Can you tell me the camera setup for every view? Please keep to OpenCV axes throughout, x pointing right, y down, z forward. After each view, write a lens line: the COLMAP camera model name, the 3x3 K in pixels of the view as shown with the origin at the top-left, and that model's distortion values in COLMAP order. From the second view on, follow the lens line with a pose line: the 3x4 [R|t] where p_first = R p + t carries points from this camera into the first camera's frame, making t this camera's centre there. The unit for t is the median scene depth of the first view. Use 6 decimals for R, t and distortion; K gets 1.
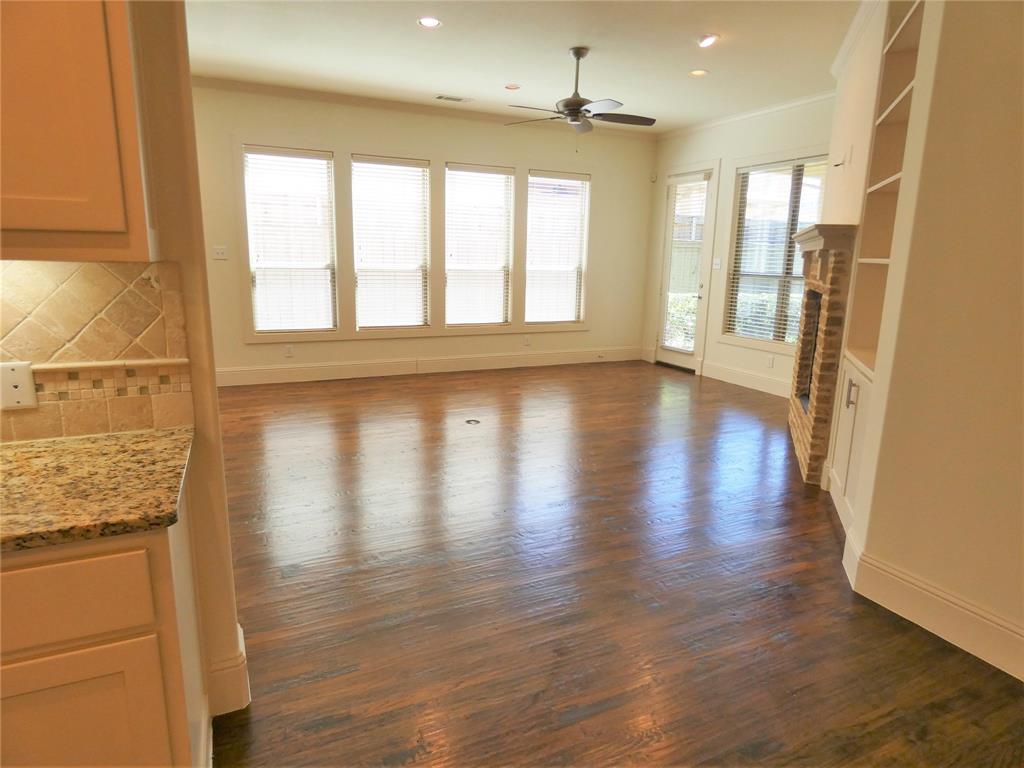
lens RADIAL K [[617.7, 0, 512.0], [0, 617.7, 384.0], [0, 0, 1]] dist [-0.014970, 0.018555]
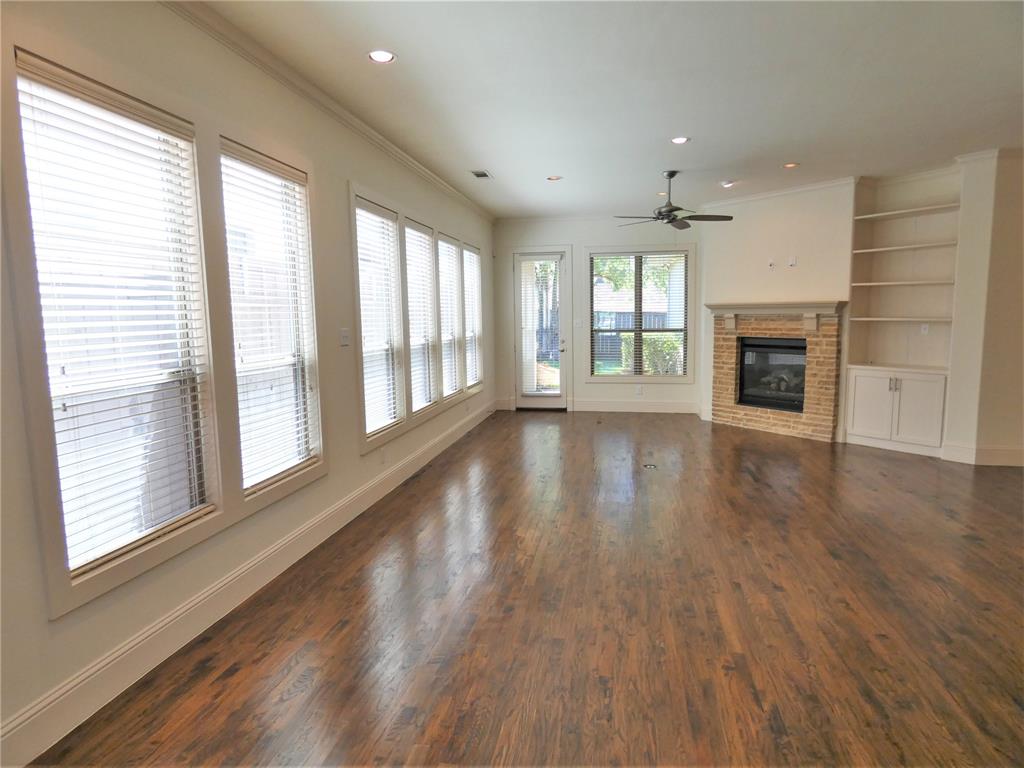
lens RADIAL K [[617.7, 0, 512.0], [0, 617.7, 384.0], [0, 0, 1]] dist [-0.014970, 0.018555]
pose [[0.571952, -0.124076, 0.810849, -0.814149], [0.192169, 0.981253, 0.014600, -0.115459], [-0.797460, 0.147469, 0.585073, 0.369731]]
